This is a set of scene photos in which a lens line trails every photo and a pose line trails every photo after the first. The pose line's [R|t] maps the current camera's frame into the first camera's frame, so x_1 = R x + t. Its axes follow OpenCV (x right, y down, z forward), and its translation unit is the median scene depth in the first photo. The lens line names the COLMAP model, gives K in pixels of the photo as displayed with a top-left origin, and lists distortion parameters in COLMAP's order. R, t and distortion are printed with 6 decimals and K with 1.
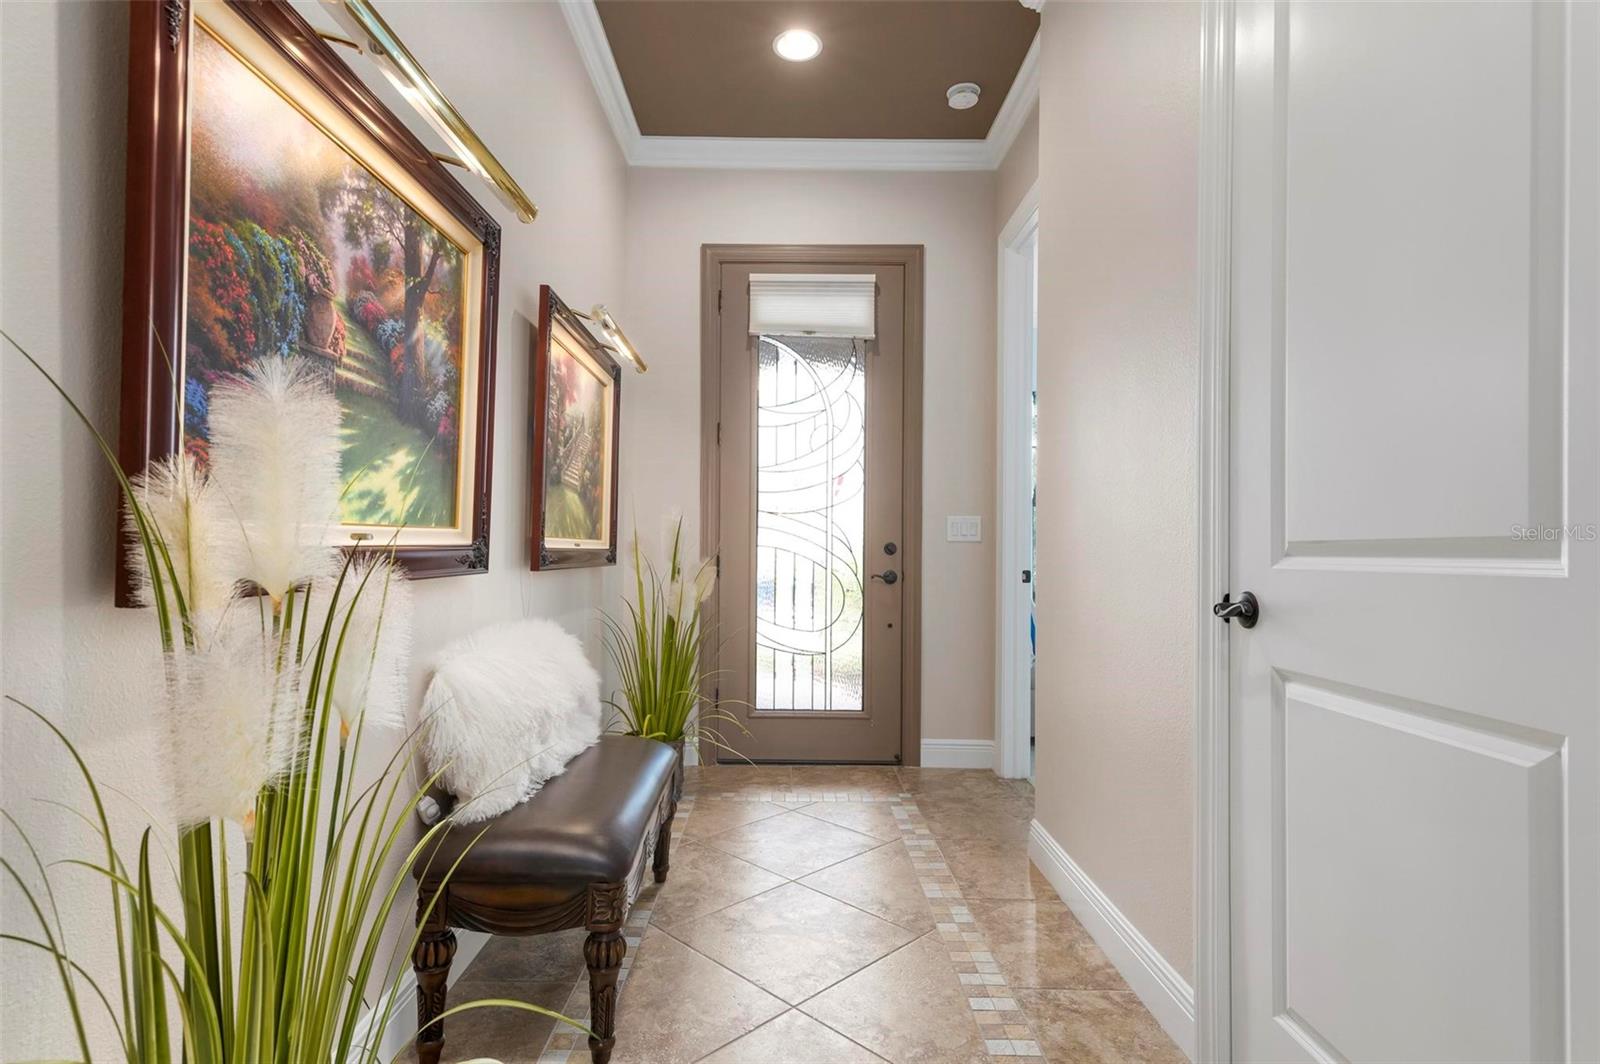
lens RADIAL K [[803.2, 0, 799.4], [0, 803.2, 535.4], [0, 0, 1]] dist [-0.004851, -0.000026]
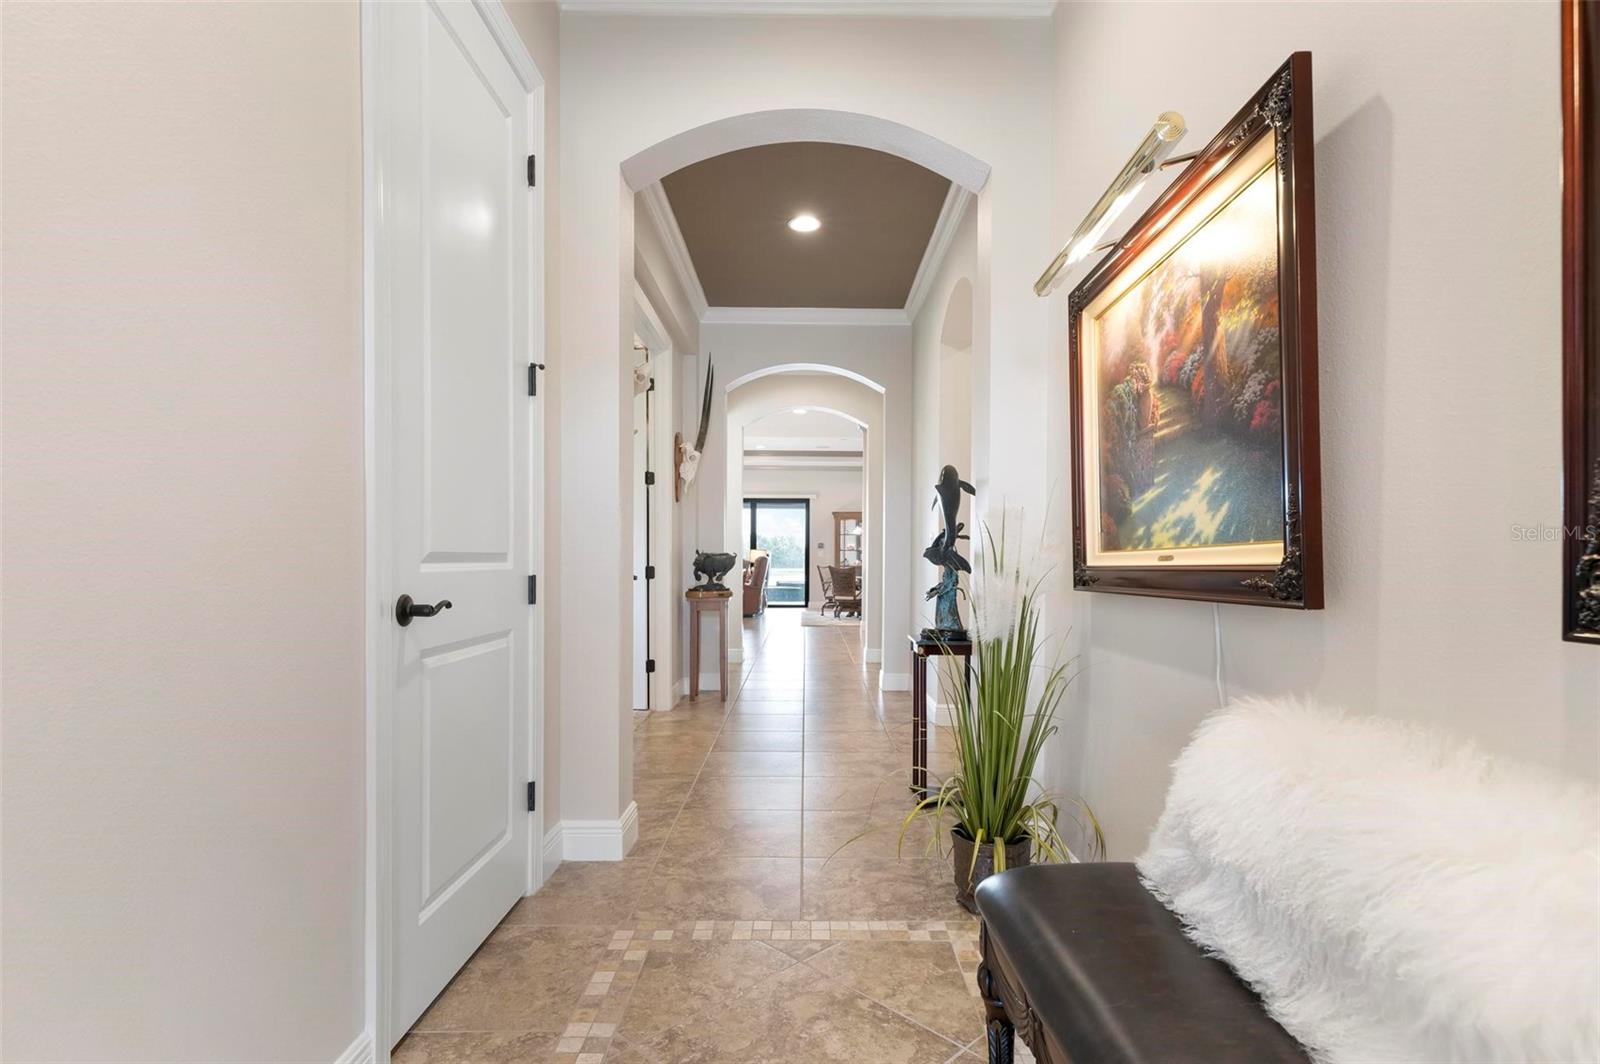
lens RADIAL K [[803.2, 0, 800.6], [0, 803.2, 543.9], [0, 0, 1]] dist [-0.004851, -0.000026]
pose [[-0.999877, -0.015688, 0.000237, 0.010340], [-0.015685, 0.999085, -0.039783, 0.033833], [0.000387, -0.039782, -0.999208, 2.052364]]
